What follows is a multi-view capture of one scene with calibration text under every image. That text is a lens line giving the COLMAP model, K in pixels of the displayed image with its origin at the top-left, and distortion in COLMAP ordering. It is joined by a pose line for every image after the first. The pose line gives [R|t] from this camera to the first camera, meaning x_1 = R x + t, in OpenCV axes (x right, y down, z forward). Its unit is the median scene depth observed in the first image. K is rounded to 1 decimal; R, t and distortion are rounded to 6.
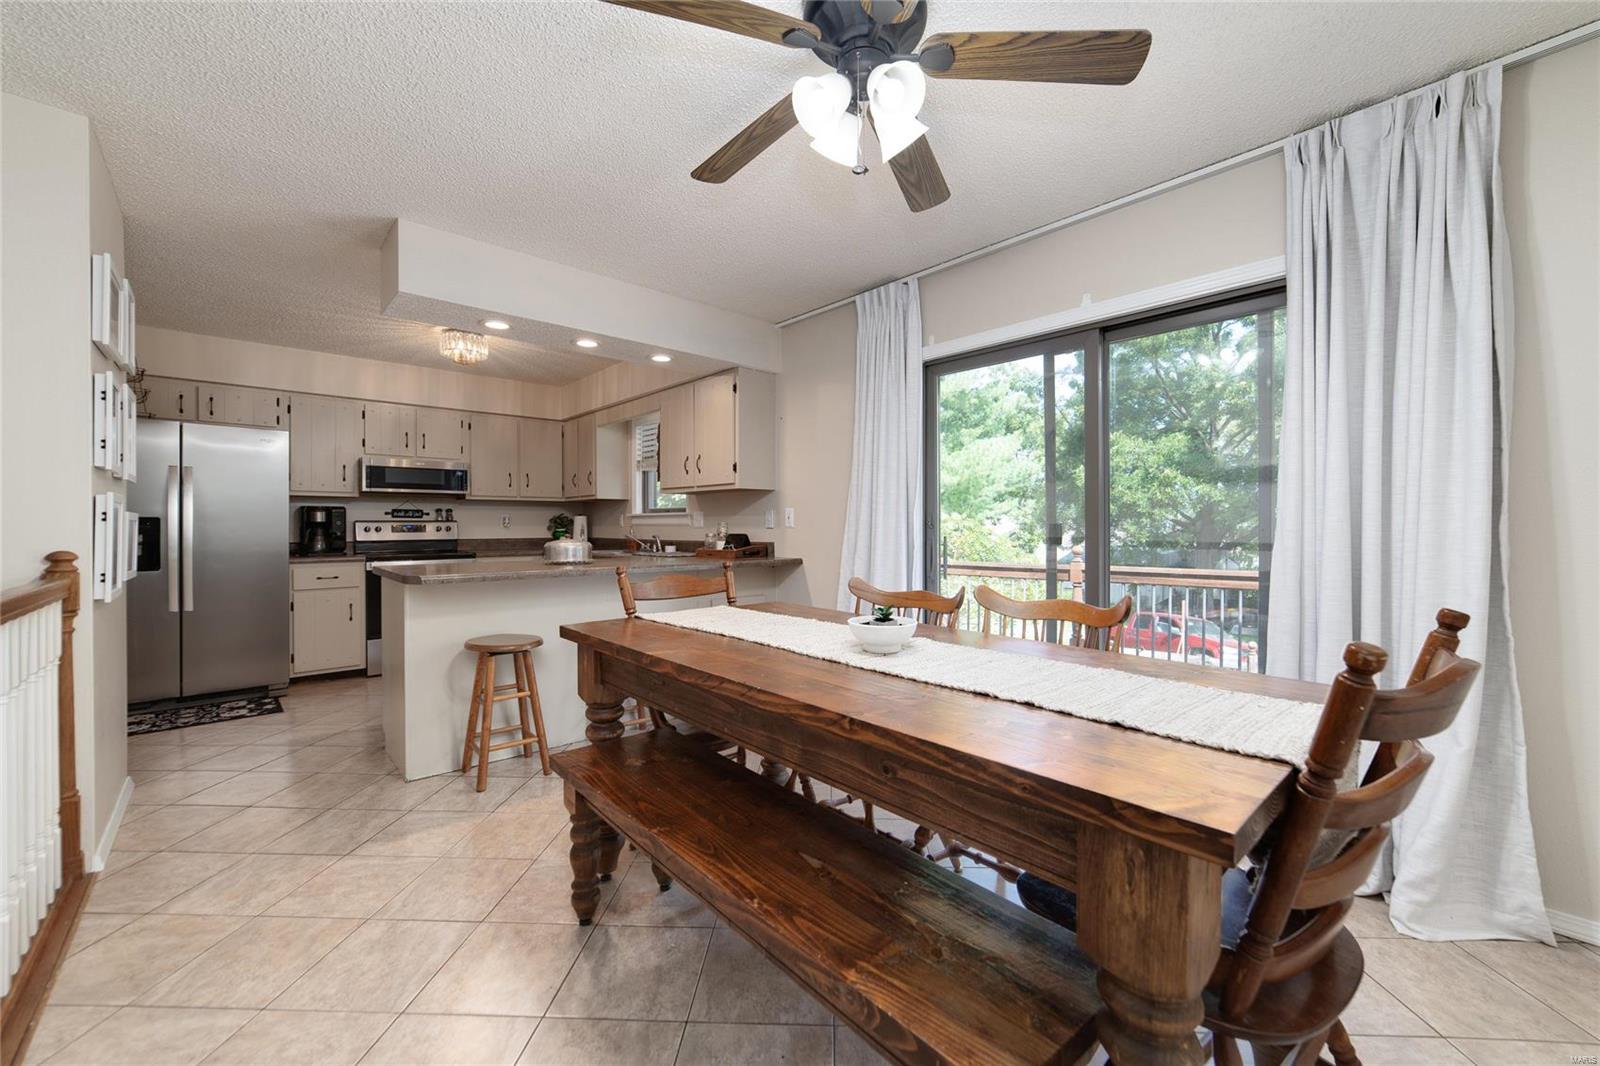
lens RADIAL K [[616.9, 0, 800.2], [0, 616.9, 532.3], [0, 0, 1]] dist [-0.015217, 0.003348]
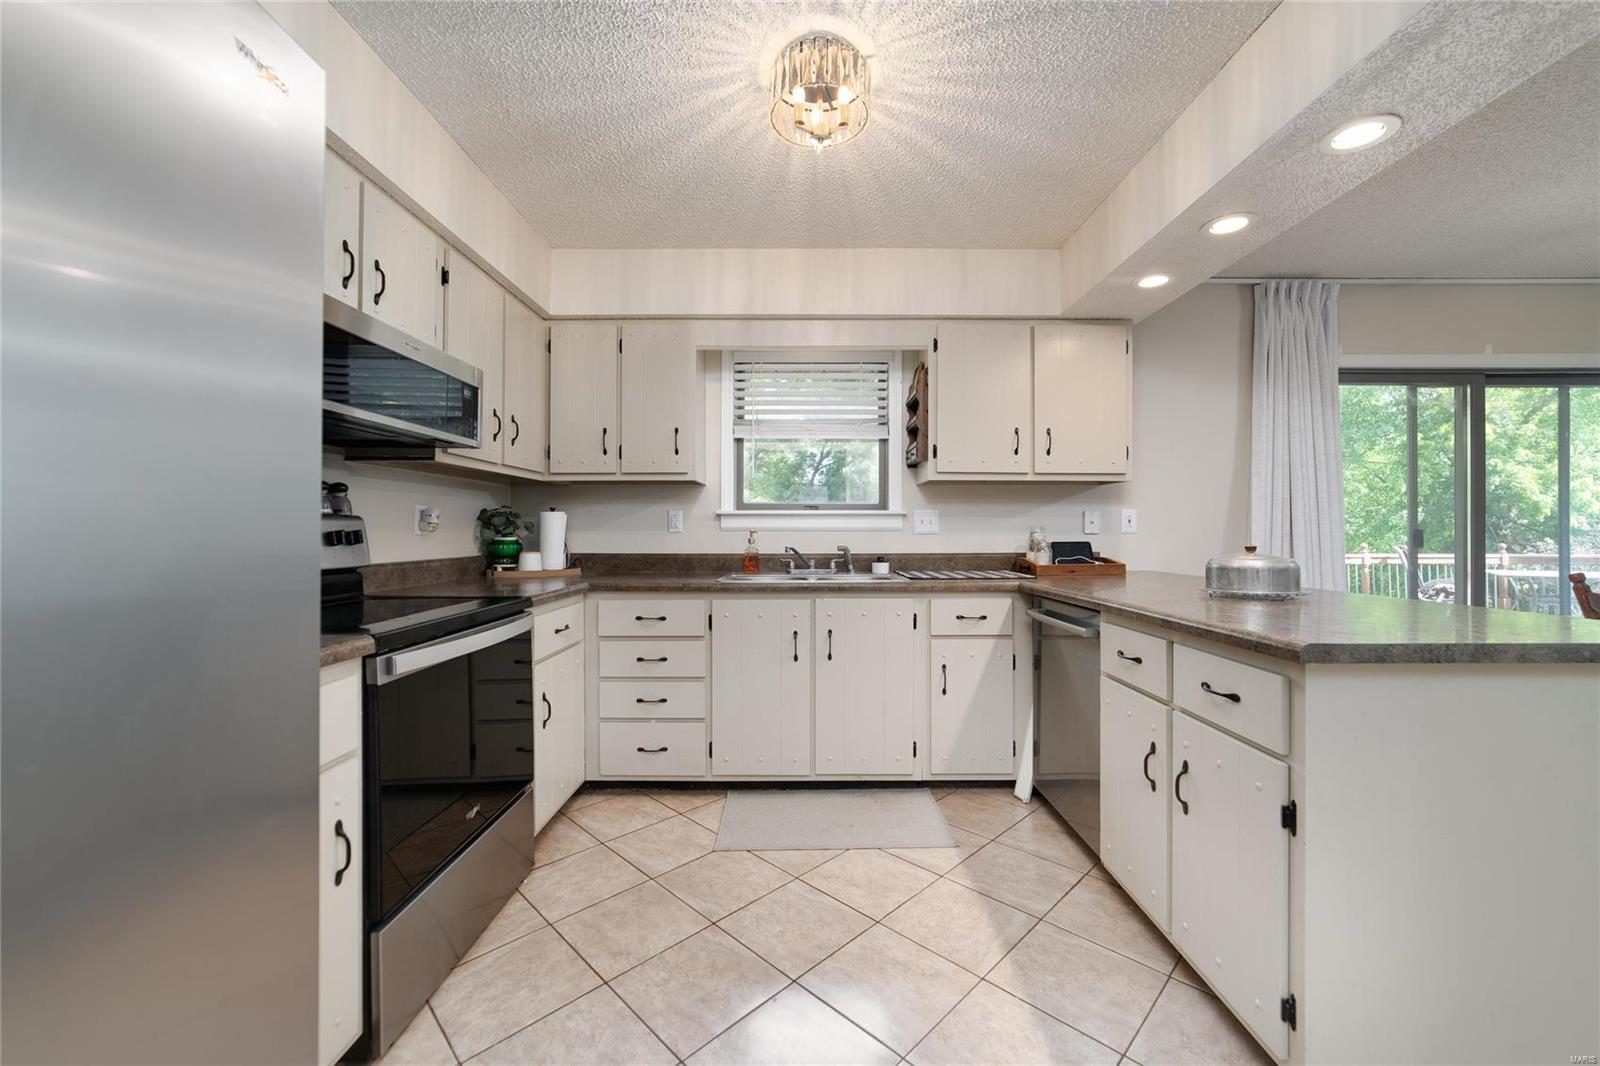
lens RADIAL K [[616.9, 0, 798.1], [0, 616.9, 532.6], [0, 0, 1]] dist [-0.015217, 0.003348]
pose [[0.684631, -0.002413, 0.728886, -1.020931], [0.006390, 0.999976, -0.002691, -0.010565], [-0.728862, 0.006500, 0.684630, 0.868808]]
